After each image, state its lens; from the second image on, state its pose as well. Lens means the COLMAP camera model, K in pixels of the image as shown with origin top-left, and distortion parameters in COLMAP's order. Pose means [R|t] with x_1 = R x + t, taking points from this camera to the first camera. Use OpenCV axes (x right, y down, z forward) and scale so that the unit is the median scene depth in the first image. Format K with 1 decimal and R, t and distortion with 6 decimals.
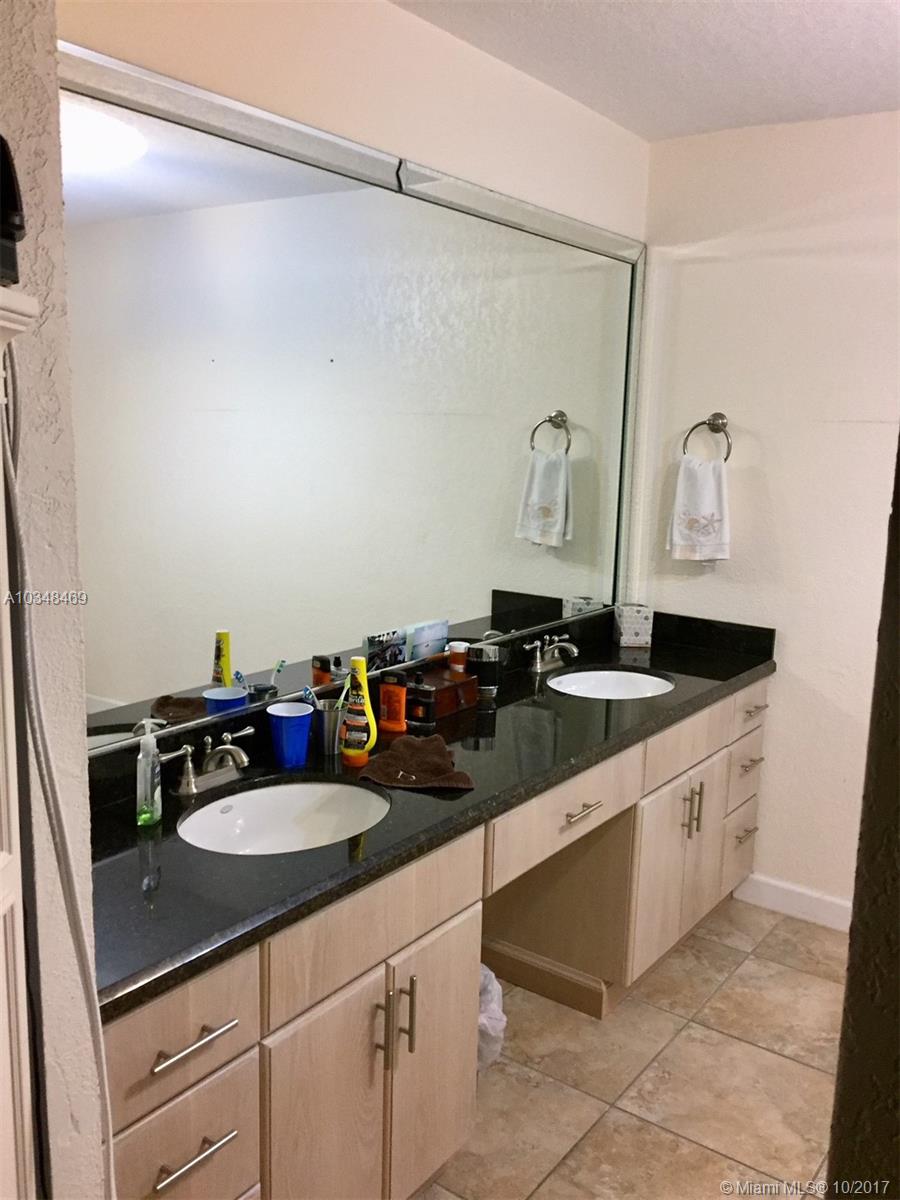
lens RADIAL K [[1028.2, 0, 451.4], [0, 1028.2, 607.3], [0, 0, 1]] dist [0.084097, -0.103928]
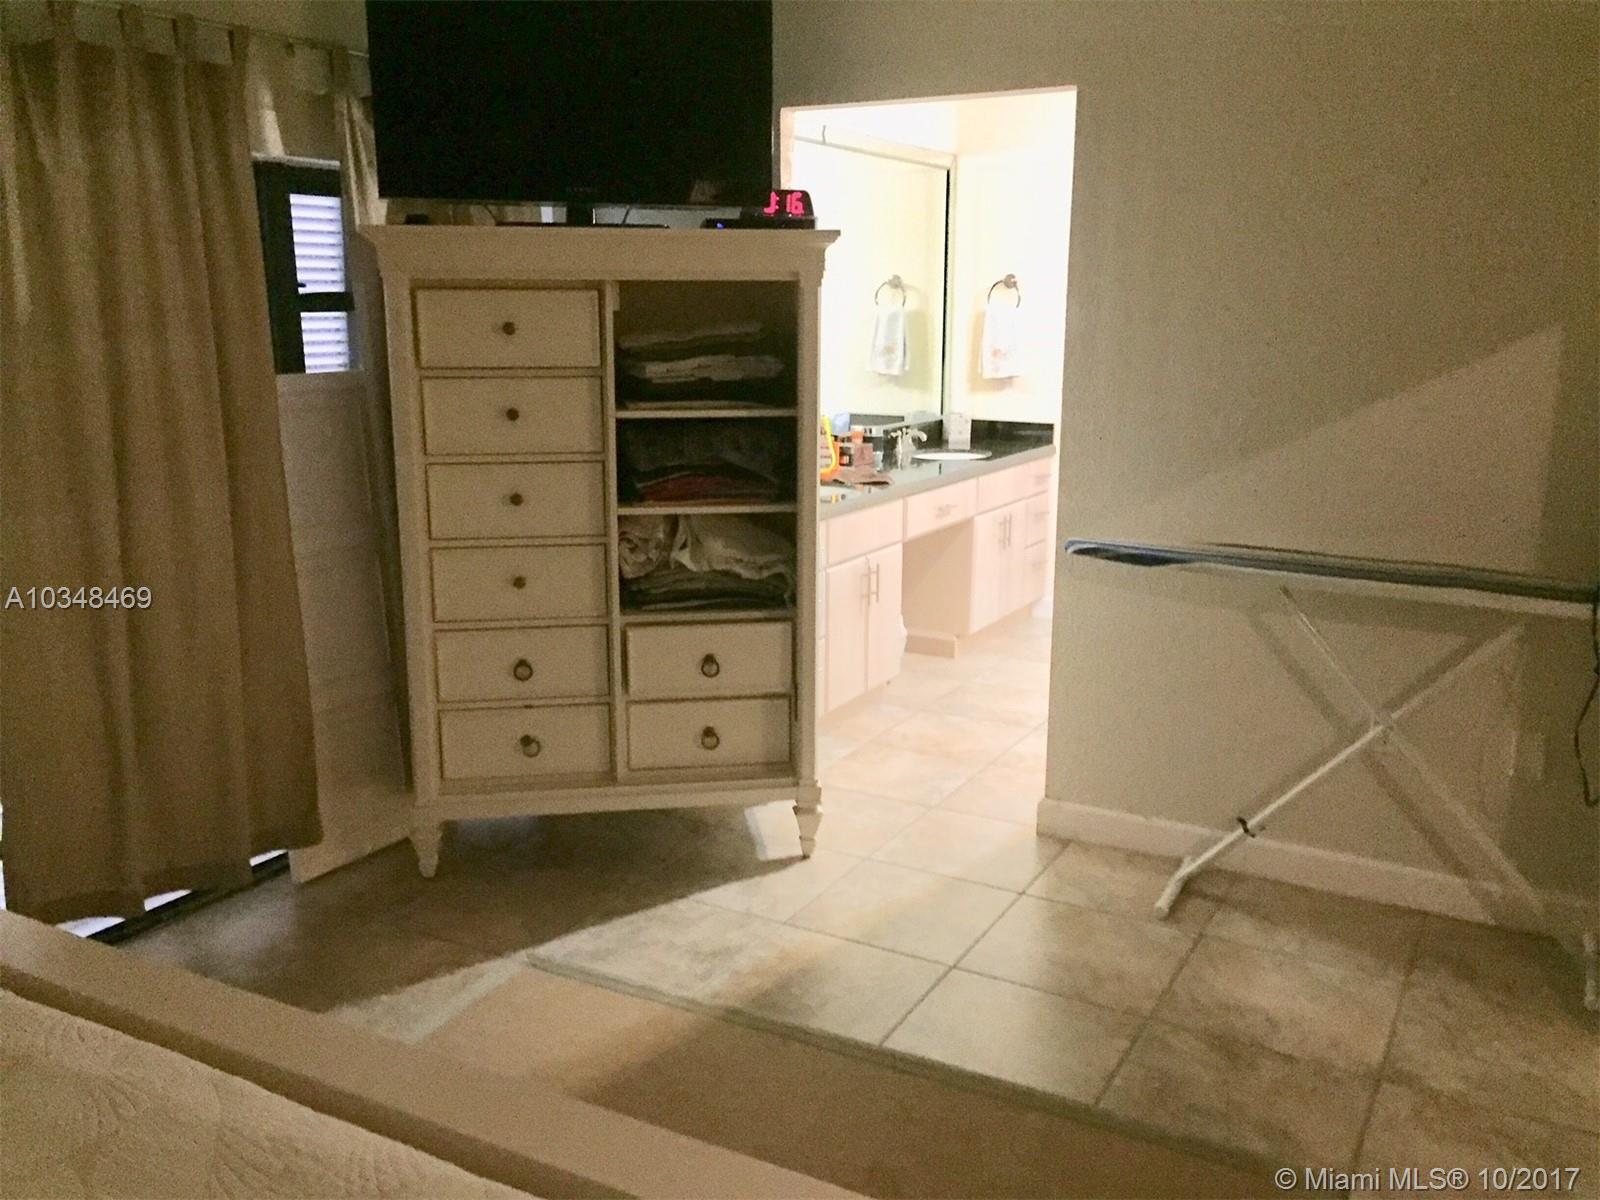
lens RADIAL K [[1370.9, 0, 795.7], [0, 1370.9, 595.6], [0, 0, 1]] dist [0.084097, -0.103928]
pose [[0.992961, -0.048202, 0.108192, -0.266721], [0.044377, 0.998311, 0.037488, 0.172877], [-0.109816, -0.032423, 0.993423, -0.883632]]
